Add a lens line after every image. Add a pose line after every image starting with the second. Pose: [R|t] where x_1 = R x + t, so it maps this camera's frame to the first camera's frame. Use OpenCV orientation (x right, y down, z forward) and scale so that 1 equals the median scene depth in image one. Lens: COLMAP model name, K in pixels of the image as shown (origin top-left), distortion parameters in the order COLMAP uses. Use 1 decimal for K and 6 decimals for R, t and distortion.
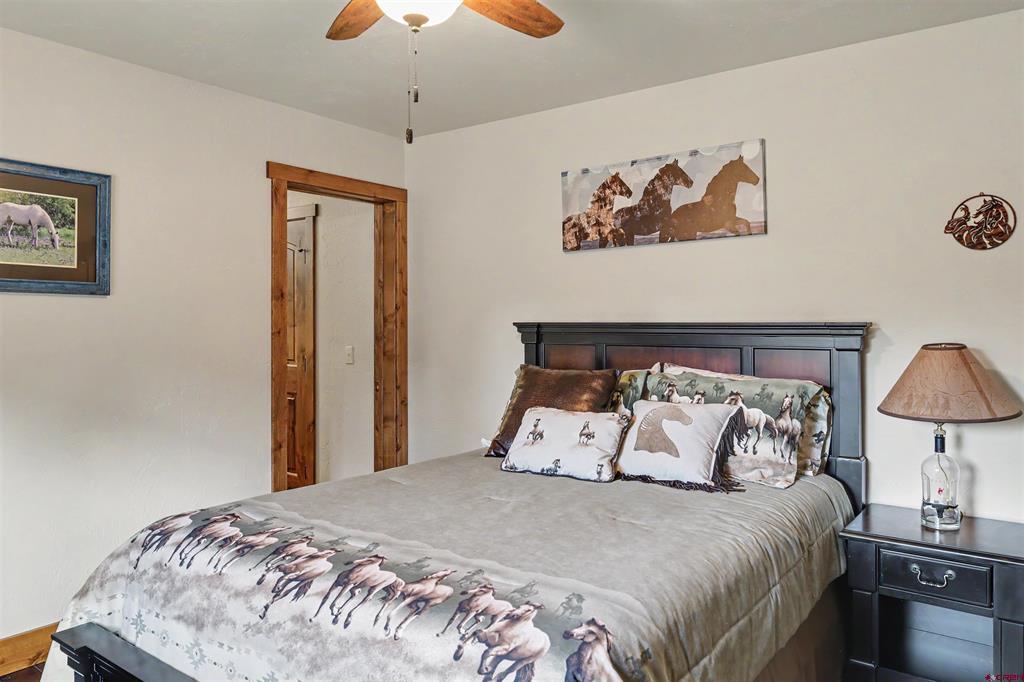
lens RADIAL K [[712.5, 0, 516.2], [0, 712.5, 318.5], [0, 0, 1]] dist [-0.009978, 0.001864]
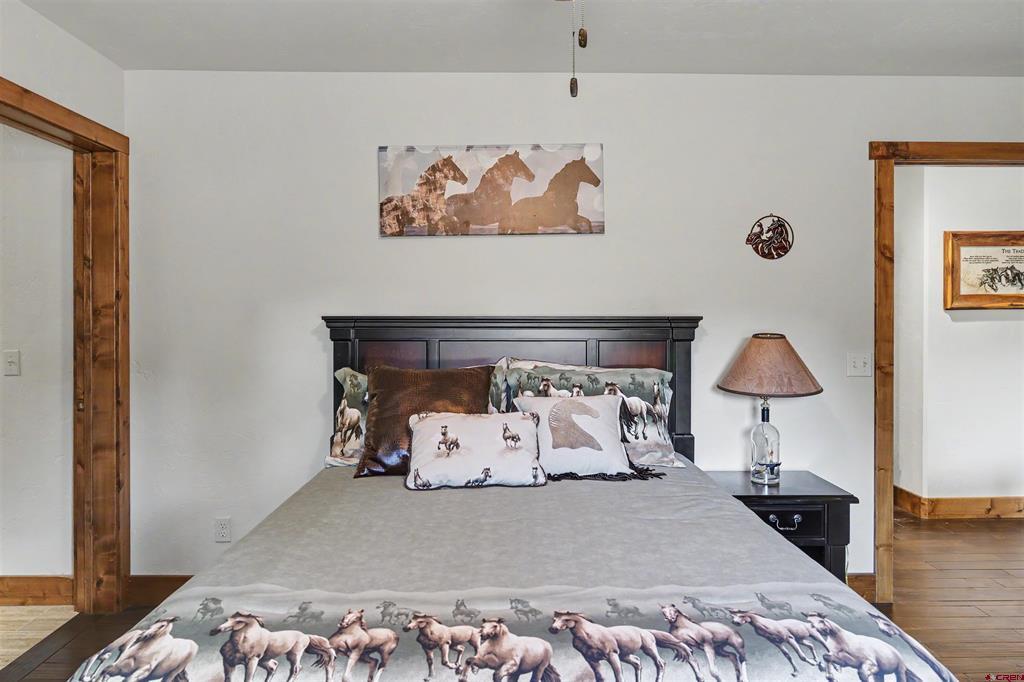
lens RADIAL K [[712.5, 0, 516.2], [0, 712.5, 318.5], [0, 0, 1]] dist [-0.009978, 0.001864]
pose [[0.792219, -0.001914, 0.610234, -0.433938], [-0.004381, 0.999951, 0.008824, -0.000130], [-0.610221, -0.009664, 0.792172, 0.246878]]
